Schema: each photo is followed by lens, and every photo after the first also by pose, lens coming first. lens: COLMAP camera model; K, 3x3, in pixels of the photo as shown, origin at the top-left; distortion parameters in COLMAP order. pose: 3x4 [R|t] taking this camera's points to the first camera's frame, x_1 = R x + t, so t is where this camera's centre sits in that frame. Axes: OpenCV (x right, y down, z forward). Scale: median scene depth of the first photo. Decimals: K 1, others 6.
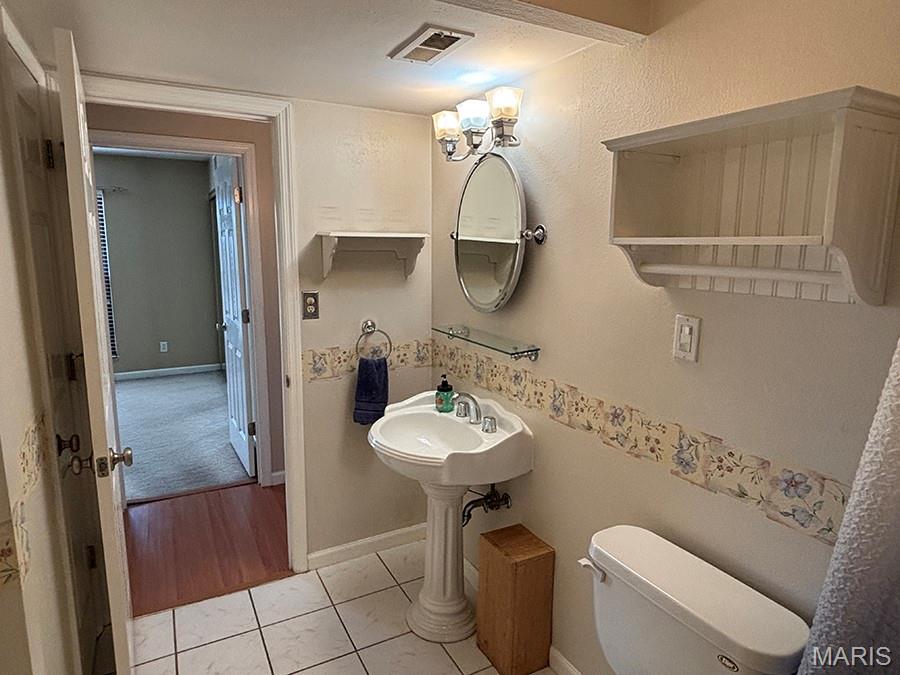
lens RADIAL K [[543.9, 0, 455.4], [0, 543.9, 334.8], [0, 0, 1]] dist [0.025726, -0.024147]
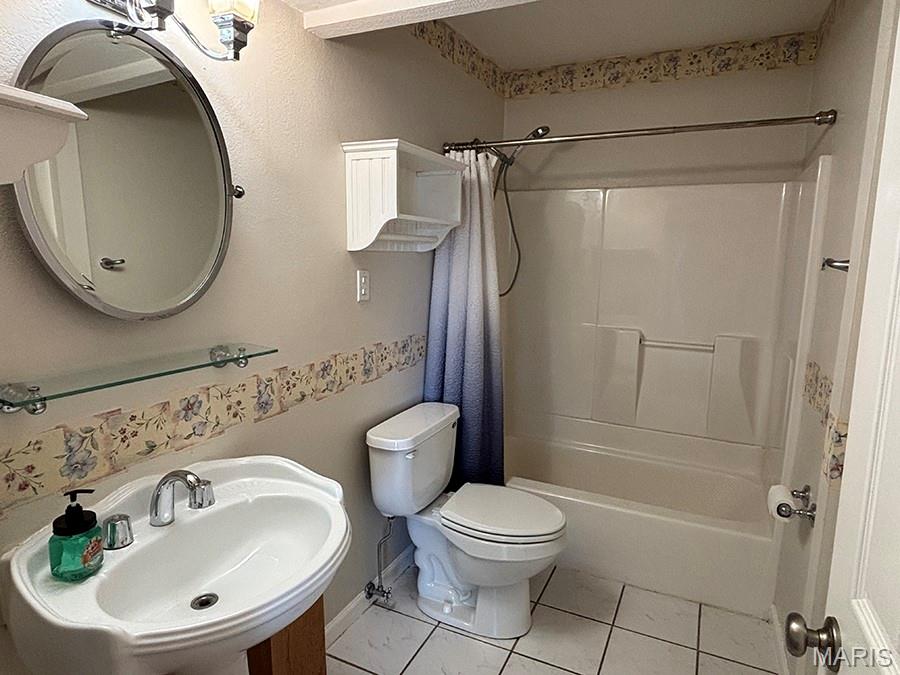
lens RADIAL K [[543.9, 0, 455.4], [0, 543.9, 334.8], [0, 0, 1]] dist [0.025726, -0.024147]
pose [[-0.585636, -0.208155, 0.783391, -0.674760], [0.041669, 0.957456, 0.285556, -0.211080], [-0.809503, 0.199875, -0.552047, 1.318129]]
